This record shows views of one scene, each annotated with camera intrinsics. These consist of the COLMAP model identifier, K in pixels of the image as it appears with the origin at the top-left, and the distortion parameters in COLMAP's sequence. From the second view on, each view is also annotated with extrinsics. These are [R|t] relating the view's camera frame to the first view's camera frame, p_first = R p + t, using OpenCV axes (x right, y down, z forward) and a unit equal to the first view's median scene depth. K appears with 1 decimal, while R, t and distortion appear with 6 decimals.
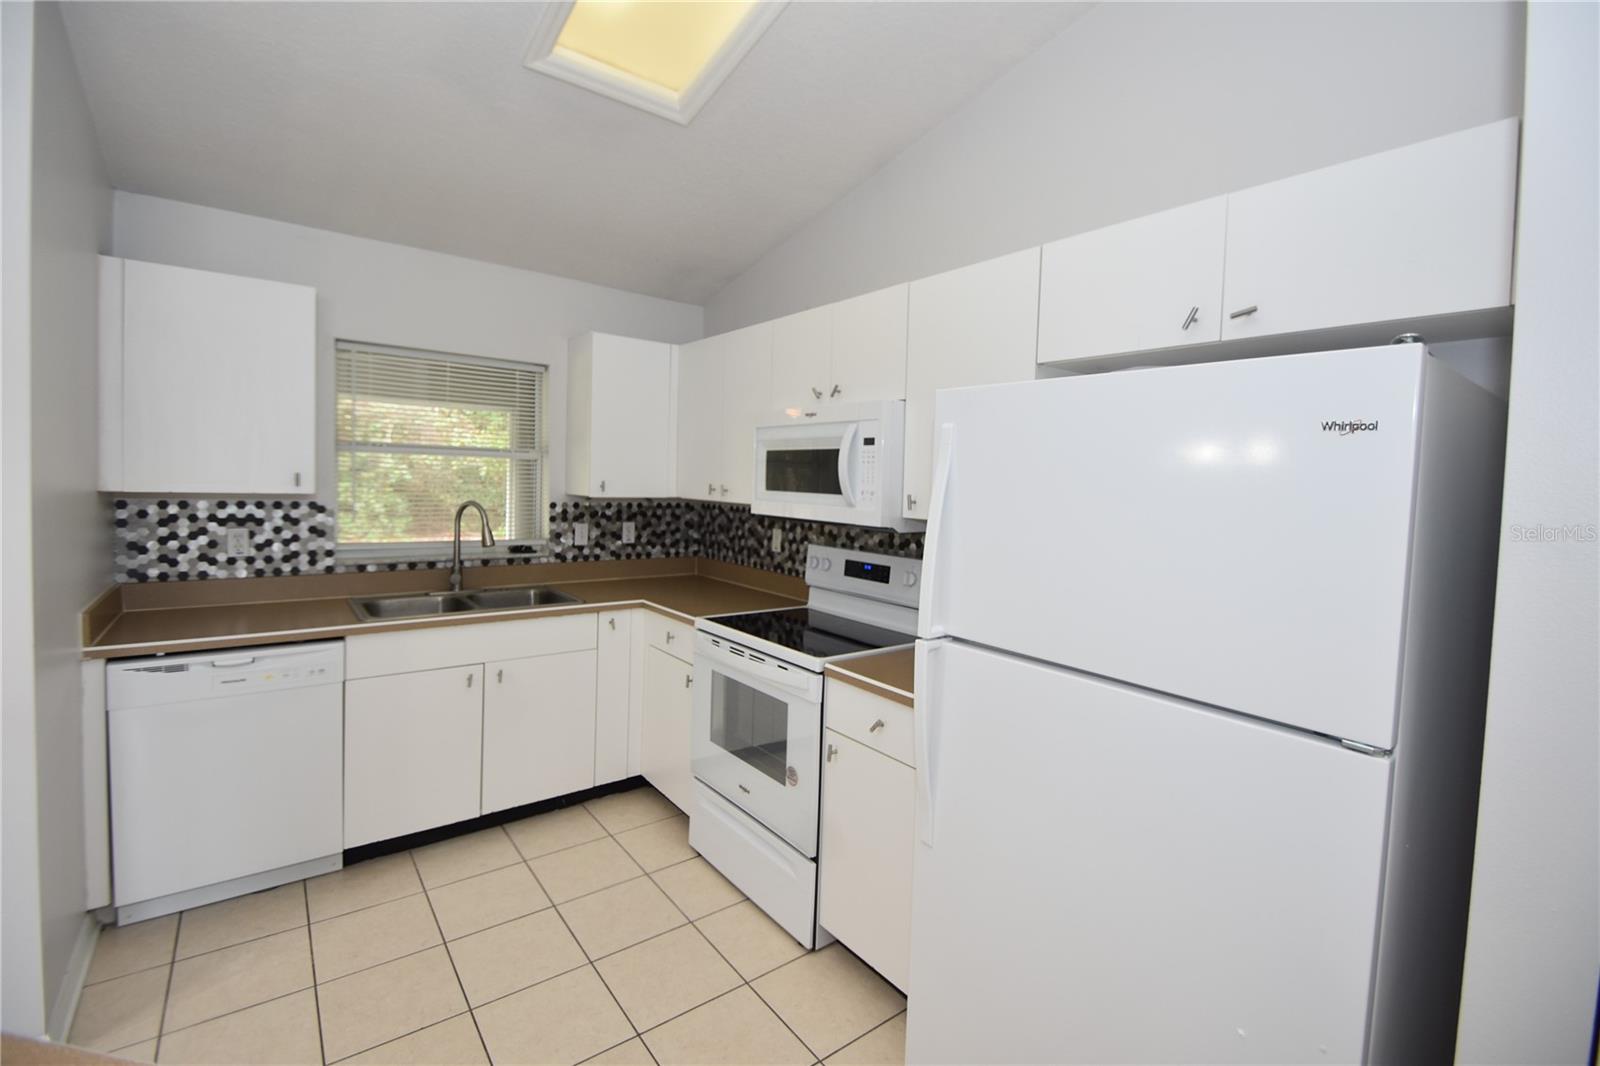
lens RADIAL K [[698.6, 0, 795.6], [0, 698.6, 506.3], [0, 0, 1]] dist [0.012699, -0.016055]
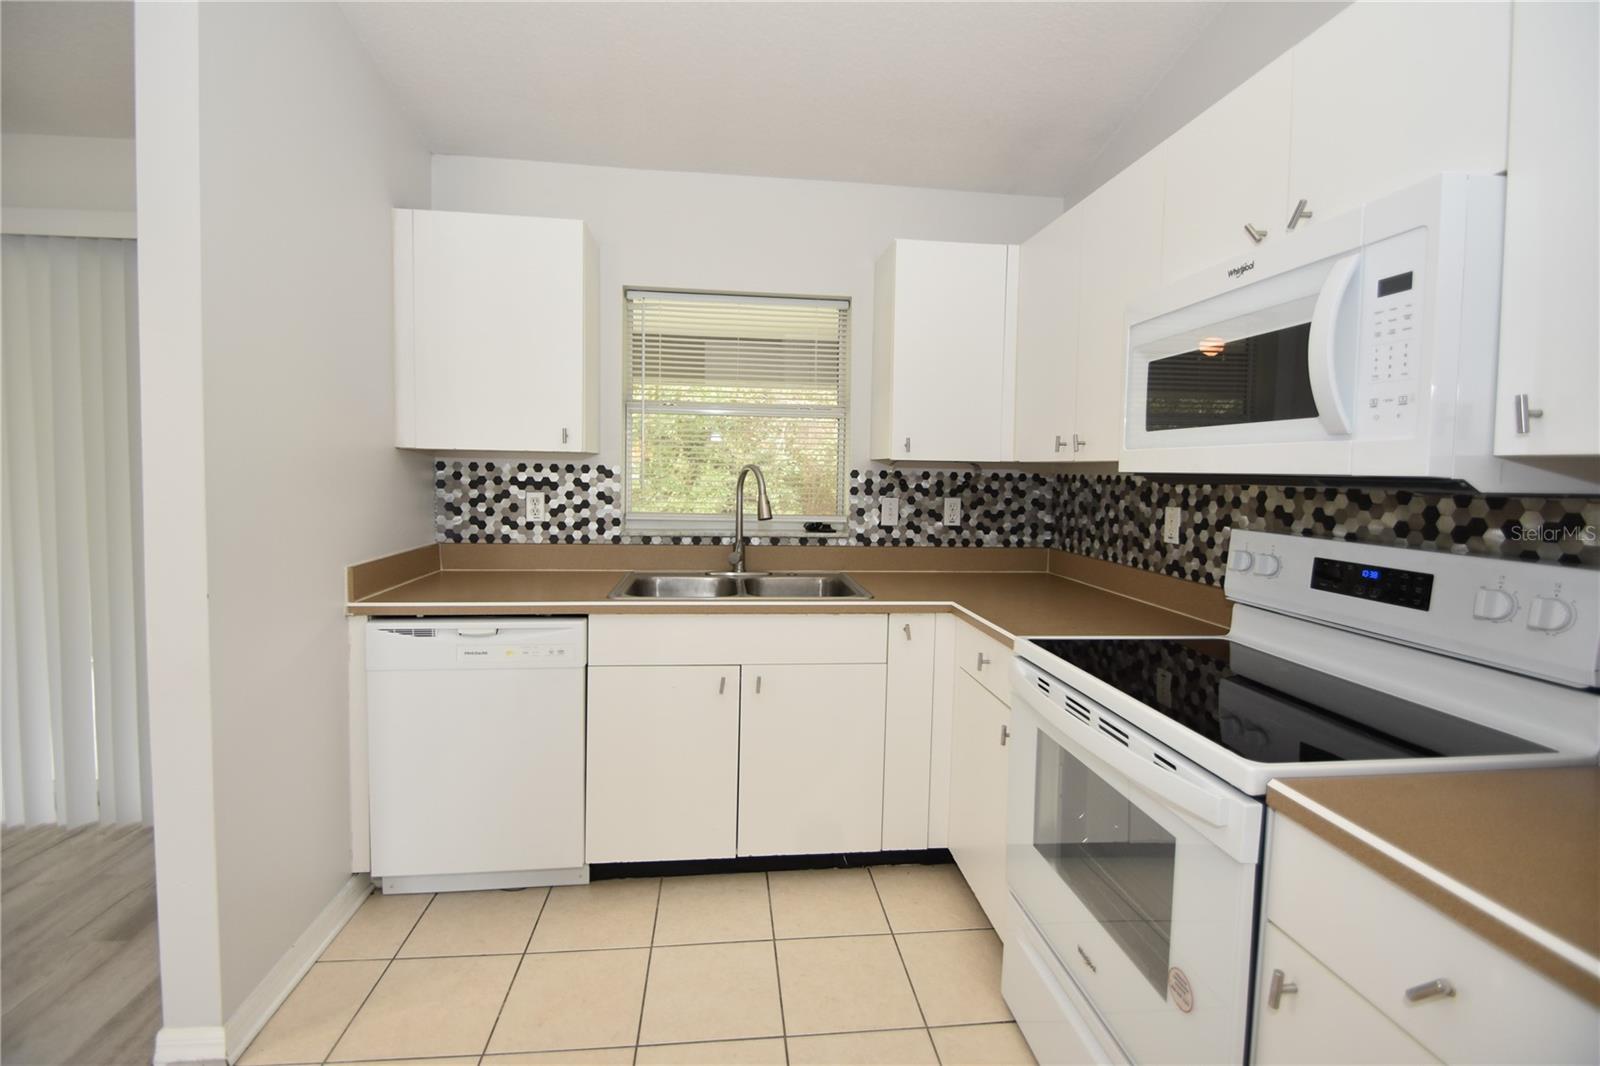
lens RADIAL K [[698.6, 0, 795.6], [0, 698.6, 506.3], [0, 0, 1]] dist [0.012699, -0.016055]
pose [[0.856670, 0.014076, -0.515673, 0.007226], [-0.013754, 0.999896, 0.004444, 0.034943], [0.515682, 0.003285, 0.856774, 0.299437]]
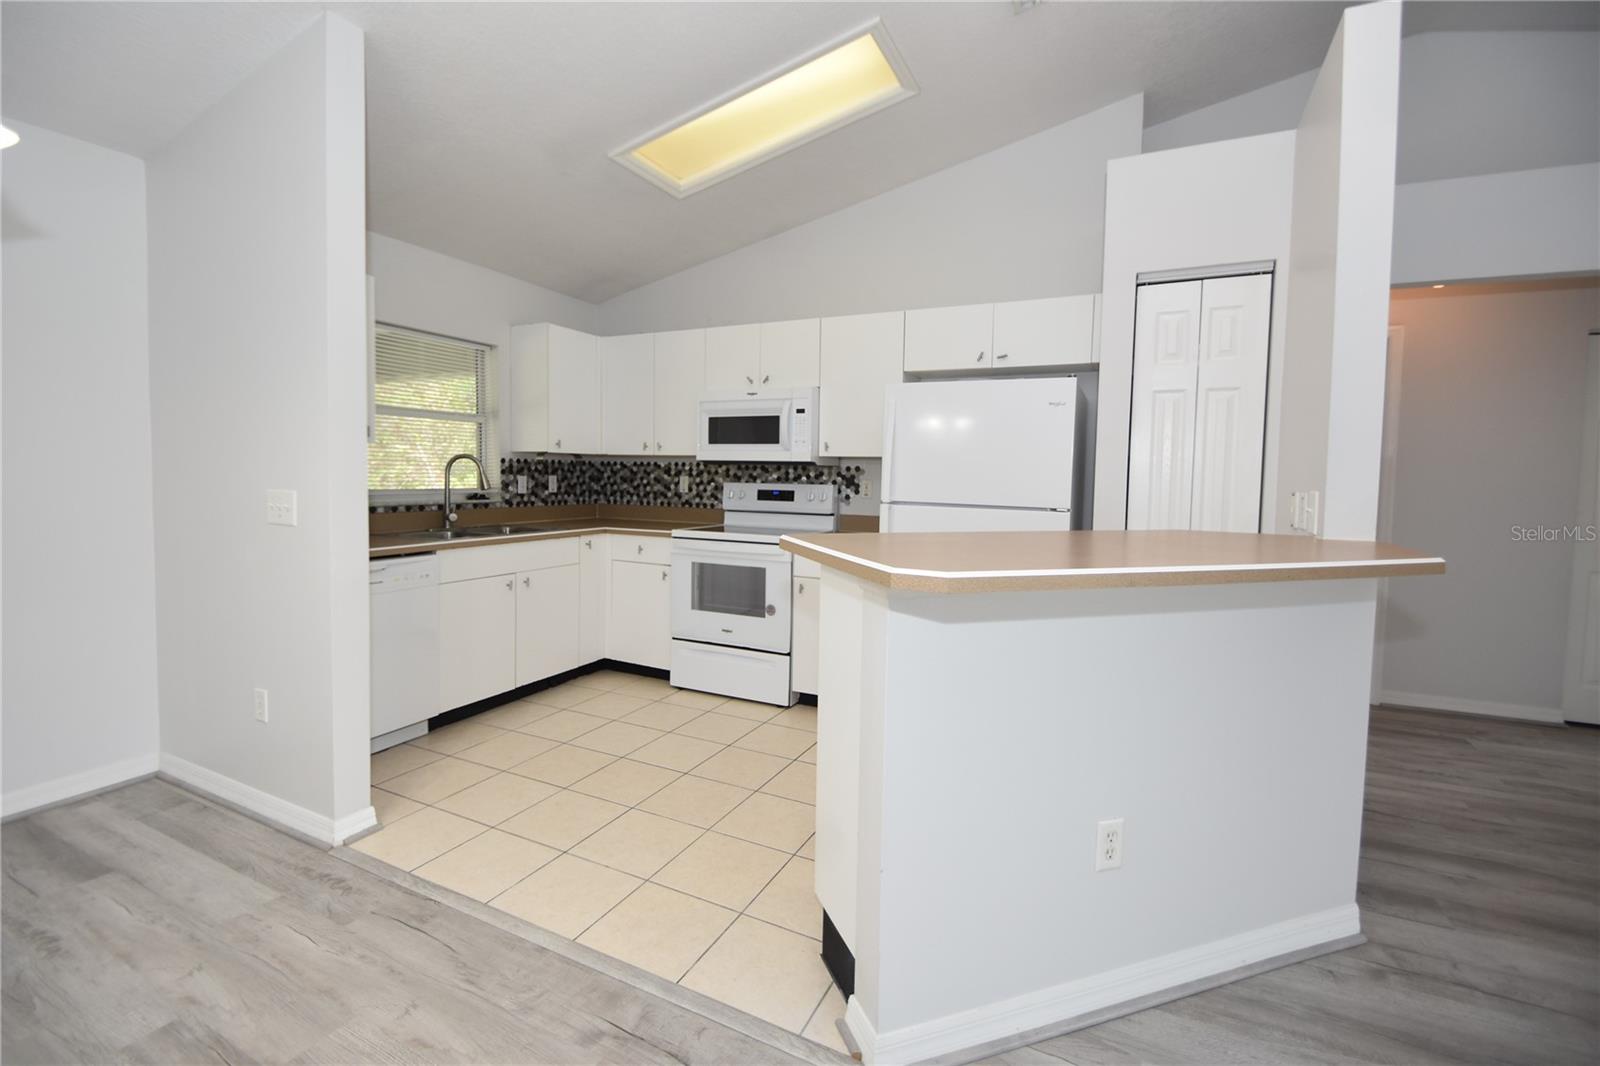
lens RADIAL K [[698.6, 0, 795.6], [0, 698.6, 506.3], [0, 0, 1]] dist [0.012699, -0.016055]
pose [[0.895855, -0.035636, 0.442915, -0.459476], [0.026812, 0.999298, 0.026170, 0.064271], [-0.443536, -0.011569, 0.896182, -0.352811]]
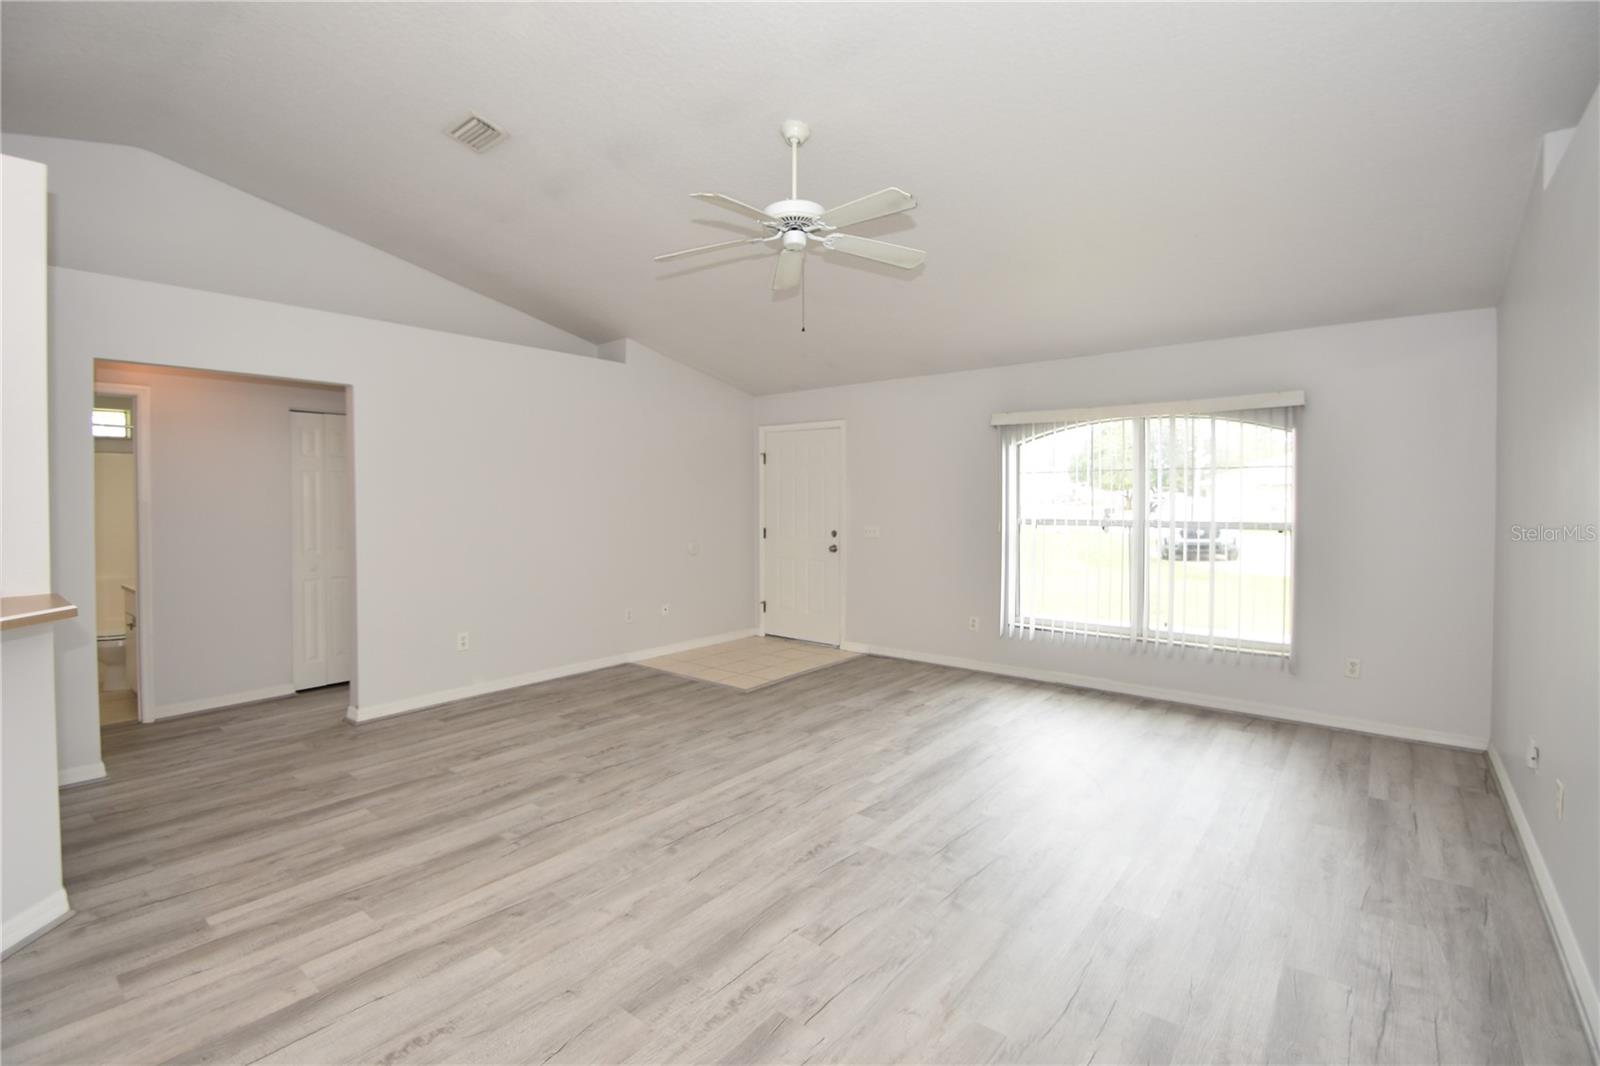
lens RADIAL K [[728.3, 0, 795.5], [0, 728.3, 504.3], [0, 0, 1]] dist [0.010484, -0.015522]
pose [[-0.233283, -0.041307, 0.971531, -0.671409], [0.036513, 0.998021, 0.051201, 0.019548], [-0.971723, 0.047417, -0.231313, -0.623202]]
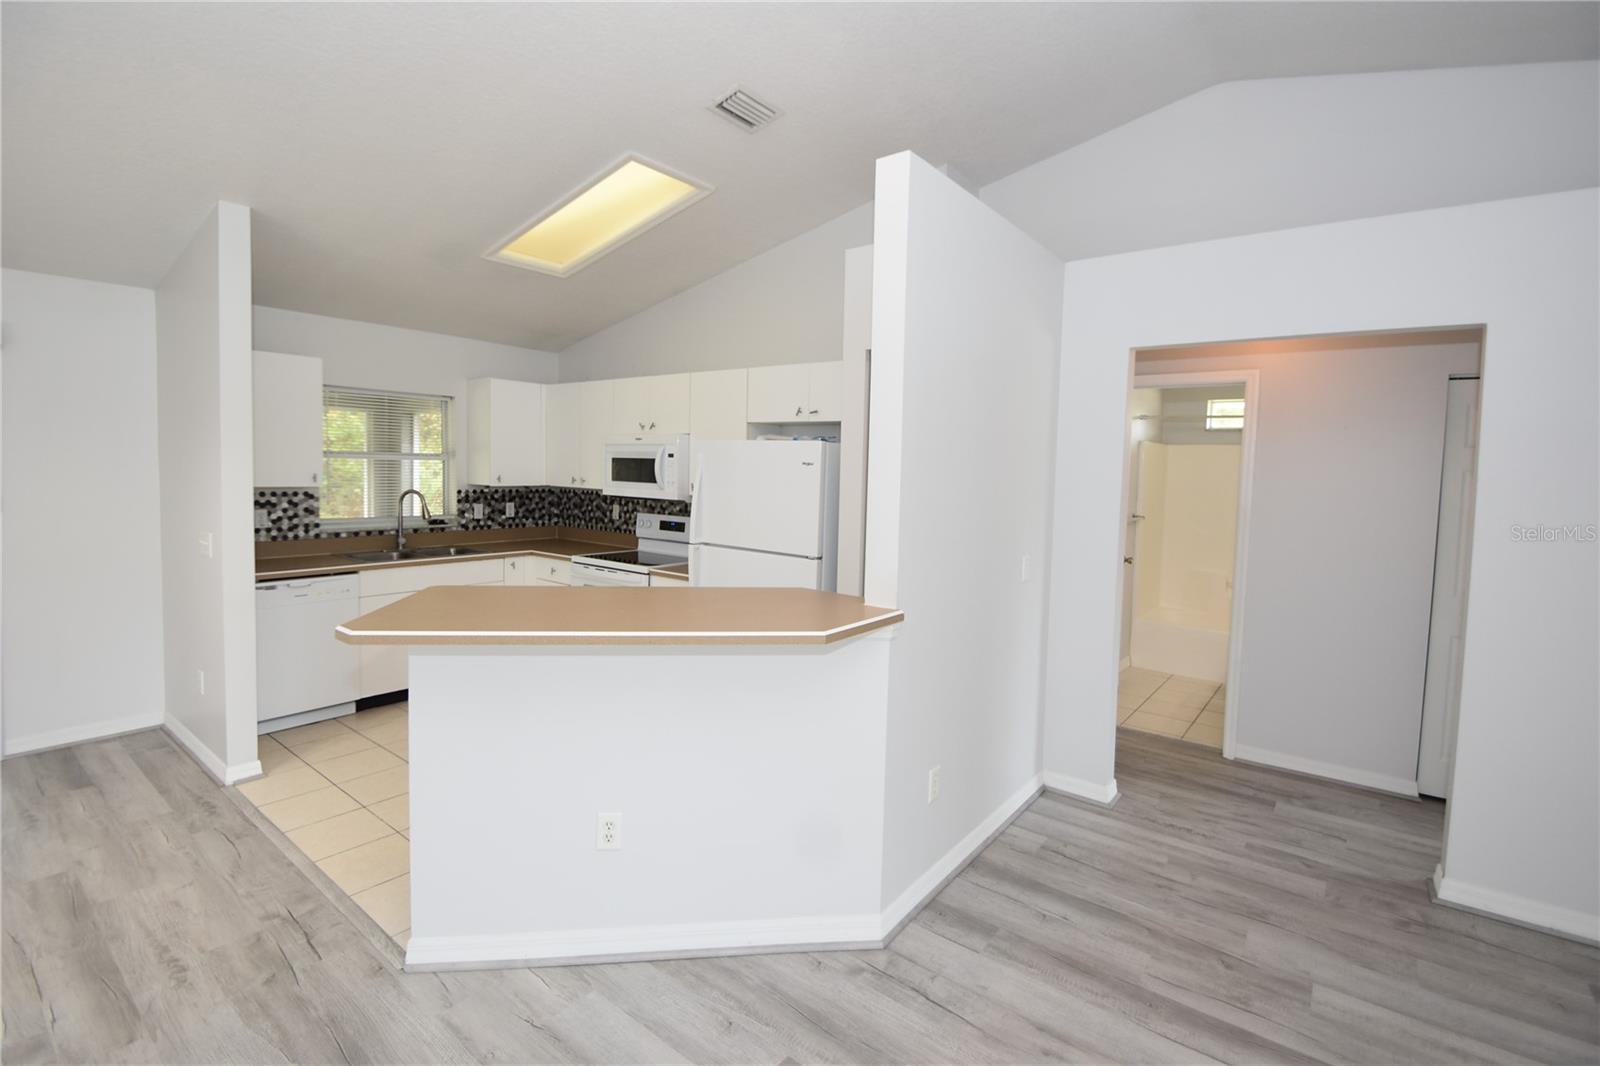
lens RADIAL K [[731.4, 0, 796.0], [0, 731.4, 506.4], [0, 0, 1]] dist [0.011706, -0.019109]
pose [[0.969165, -0.020684, 0.245542, -0.039695], [0.014957, 0.999571, 0.025165, 0.001169], [-0.245958, -0.020717, 0.969059, -0.717738]]
